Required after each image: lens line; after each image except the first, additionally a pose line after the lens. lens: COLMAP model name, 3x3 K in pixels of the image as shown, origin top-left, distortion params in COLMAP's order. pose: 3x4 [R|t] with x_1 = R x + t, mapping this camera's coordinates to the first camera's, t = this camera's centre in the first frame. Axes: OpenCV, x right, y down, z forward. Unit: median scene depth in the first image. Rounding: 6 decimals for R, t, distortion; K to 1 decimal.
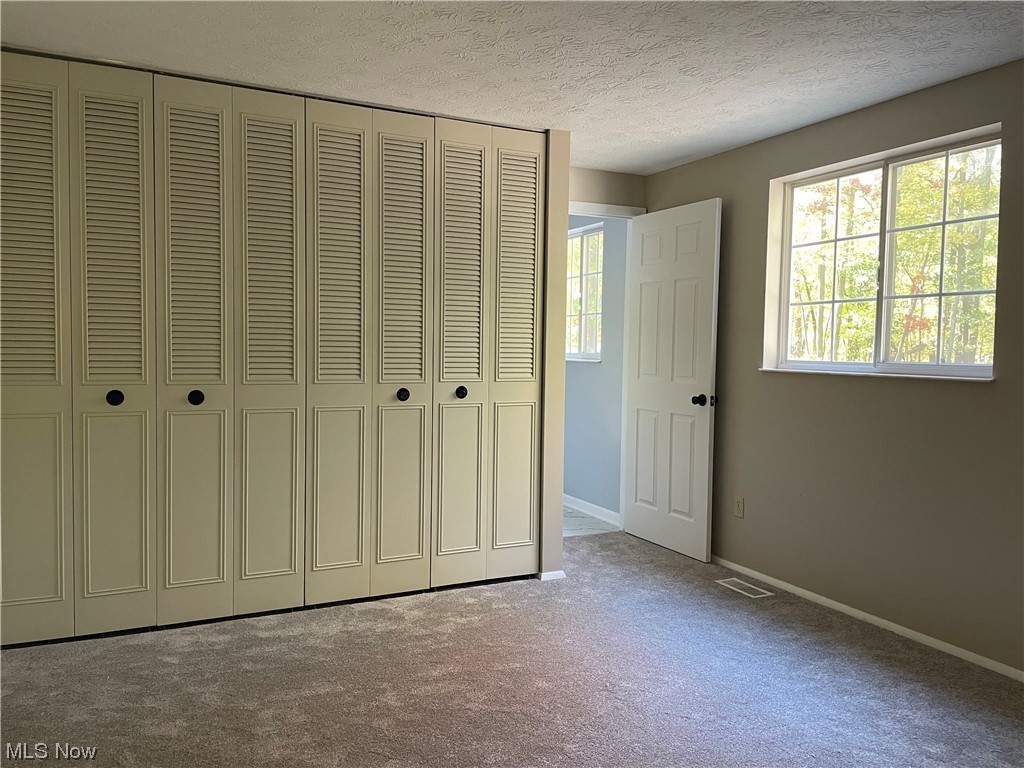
lens RADIAL K [[774.1, 0, 523.2], [0, 774.1, 381.6], [0, 0, 1]] dist [0.077582, -0.055642]
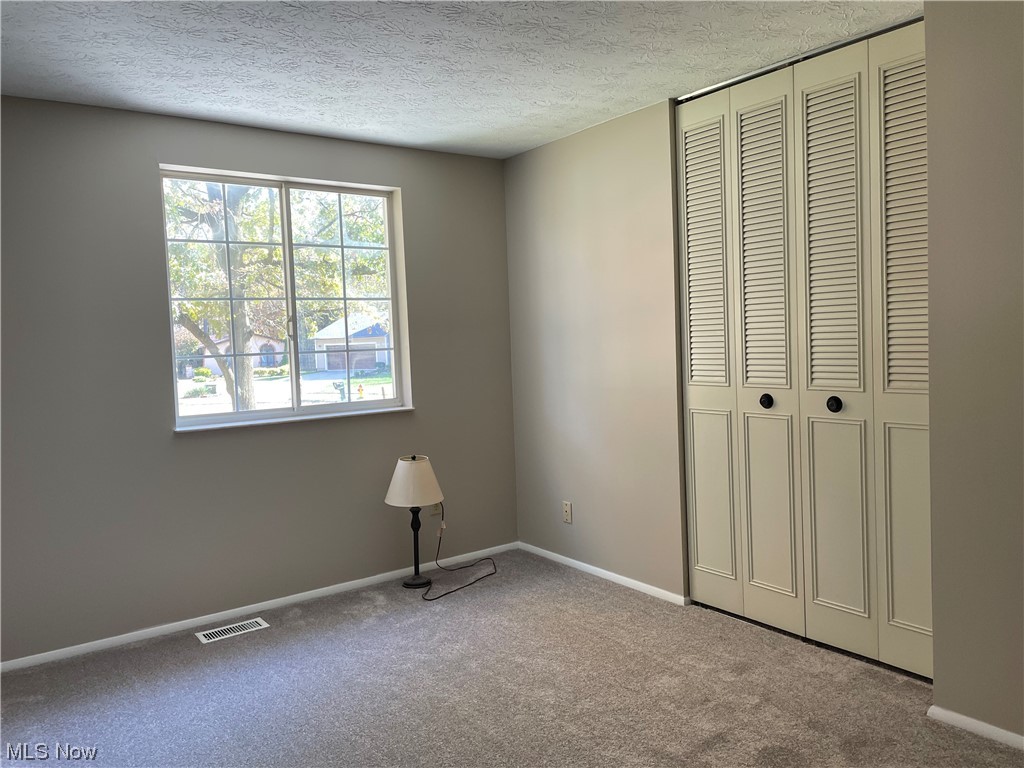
lens RADIAL K [[774.1, 0, 511.0], [0, 774.1, 381.0], [0, 0, 1]] dist [0.077582, -0.055642]
pose [[-0.187929, -0.061901, 0.980230, -0.654120], [0.077831, 0.993935, 0.077688, -0.058372], [-0.979094, 0.090892, -0.181971, 0.886884]]
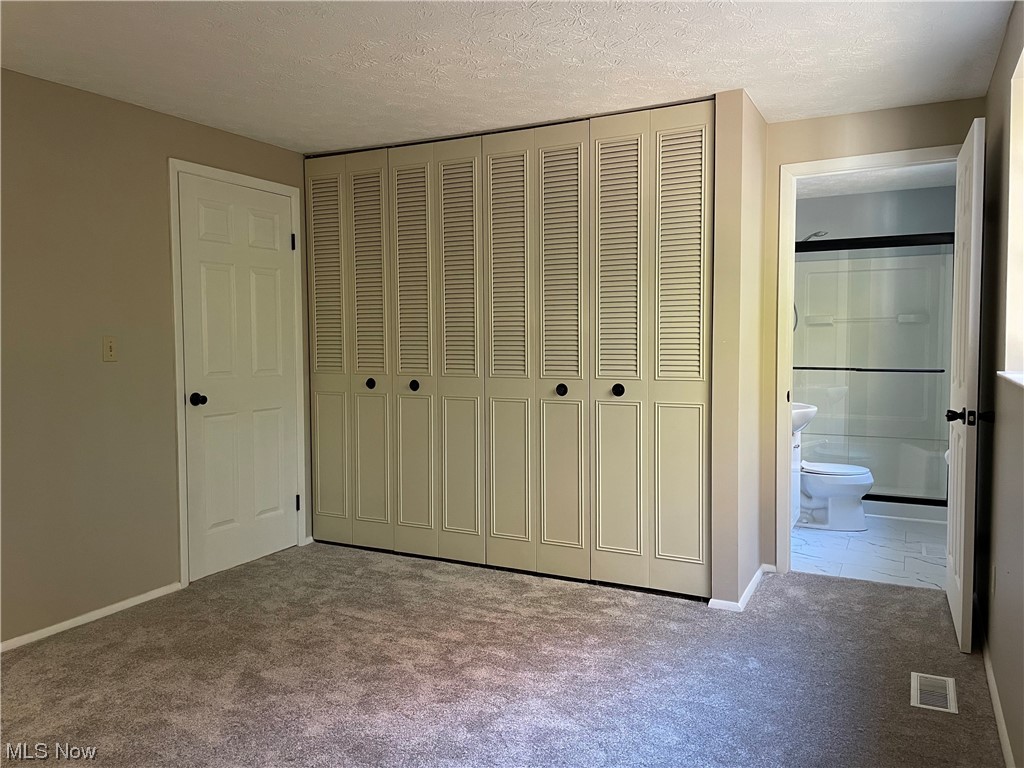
lens RADIAL K [[774.1, 0, 518.1], [0, 774.1, 382.3], [0, 0, 1]] dist [0.077582, -0.055642]
pose [[0.599861, 0.025948, -0.799684, 0.650153], [-0.024526, 0.999601, 0.014038, -0.006856], [0.799729, 0.011192, 0.600257, 0.315317]]
